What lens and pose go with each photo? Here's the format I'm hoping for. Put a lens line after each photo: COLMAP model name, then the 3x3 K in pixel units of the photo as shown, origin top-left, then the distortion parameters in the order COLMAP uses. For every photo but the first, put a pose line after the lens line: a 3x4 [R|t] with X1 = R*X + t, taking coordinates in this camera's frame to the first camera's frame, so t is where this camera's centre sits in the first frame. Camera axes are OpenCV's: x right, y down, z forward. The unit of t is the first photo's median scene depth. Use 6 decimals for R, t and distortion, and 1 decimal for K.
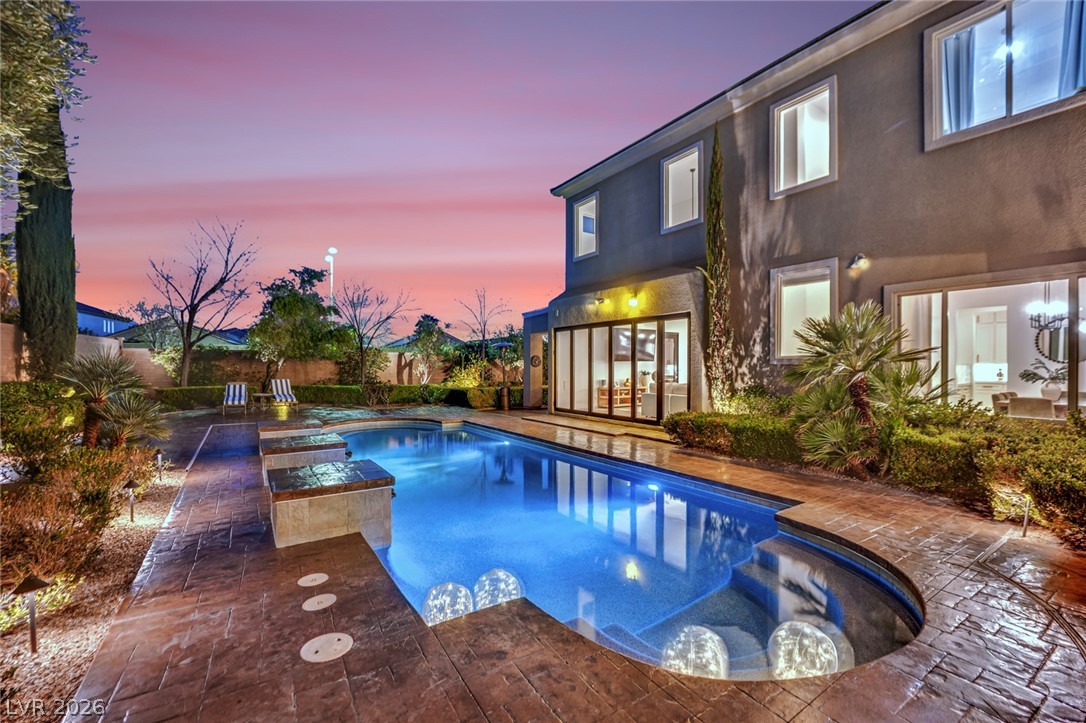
lens RADIAL K [[459.3, 0, 546.0], [0, 459.3, 373.1], [0, 0, 1]] dist [-0.010835, -0.000028]
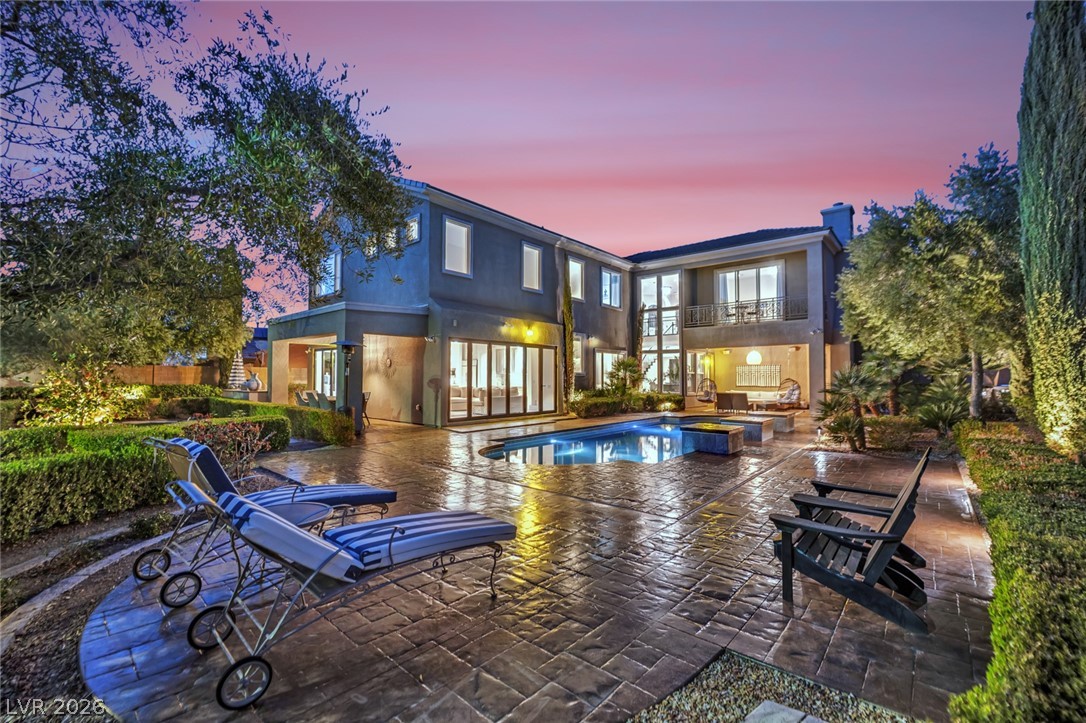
lens RADIAL K [[459.3, 0, 546.0], [0, 459.3, 373.1], [0, 0, 1]] dist [-0.010835, -0.000028]
pose [[-0.247273, 0.008268, 0.968911, -1.196627], [0.003350, 0.999965, -0.007678, -0.013582], [-0.968940, 0.001348, -0.247292, 1.256101]]
